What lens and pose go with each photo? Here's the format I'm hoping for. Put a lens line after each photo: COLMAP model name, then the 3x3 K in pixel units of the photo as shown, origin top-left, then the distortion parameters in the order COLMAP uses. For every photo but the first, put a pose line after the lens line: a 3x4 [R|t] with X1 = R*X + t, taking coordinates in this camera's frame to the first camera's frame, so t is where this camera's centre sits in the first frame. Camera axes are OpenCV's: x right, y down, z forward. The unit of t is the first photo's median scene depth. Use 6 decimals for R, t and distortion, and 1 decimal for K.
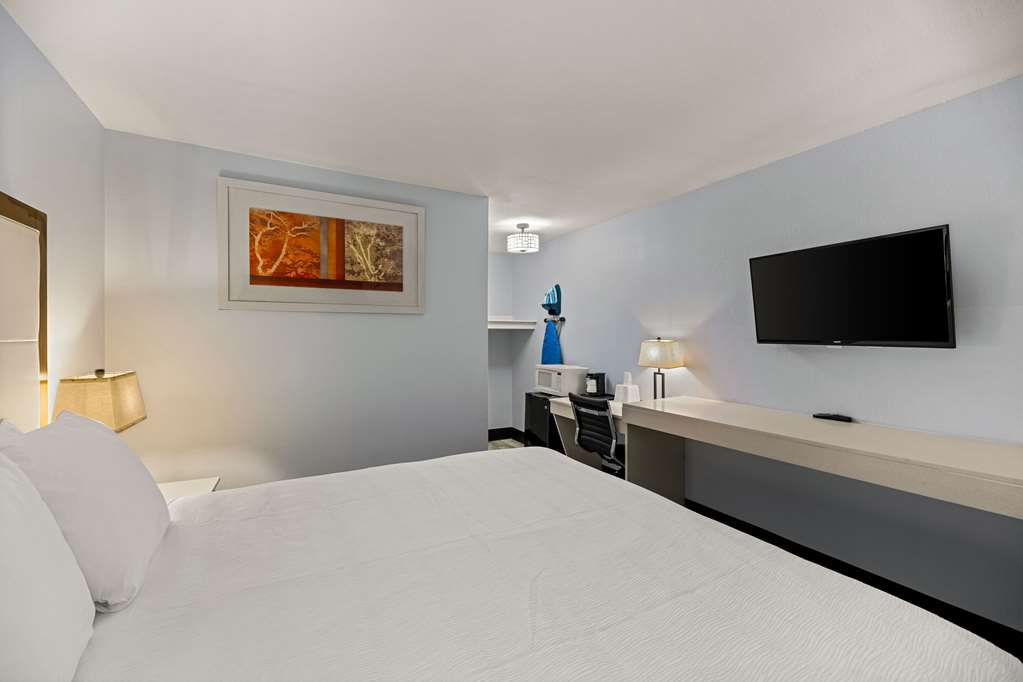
lens RADIAL K [[427.0, 0, 518.4], [0, 427.0, 337.4], [0, 0, 1]] dist [0.000903, -0.000282]
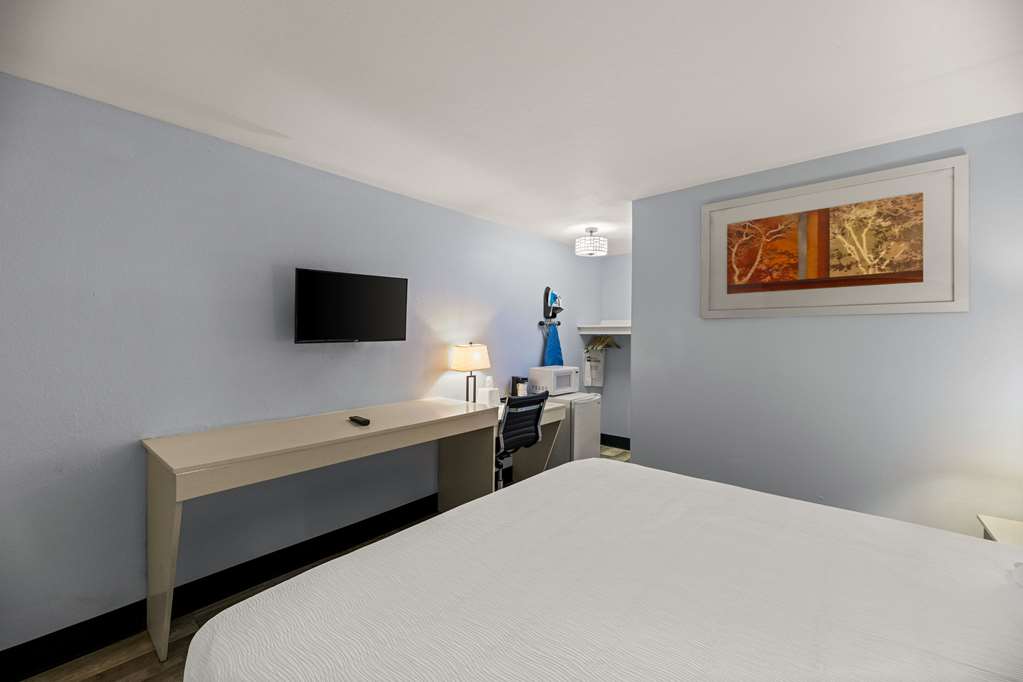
lens RADIAL K [[427.0, 0, 518.4], [0, 427.0, 337.4], [0, 0, 1]] dist [0.000903, -0.000282]
pose [[0.343543, -0.003116, -0.939132, 0.195981], [-0.009709, 0.999929, -0.006869, -0.000248], [0.939087, 0.011478, 0.343489, 0.113390]]
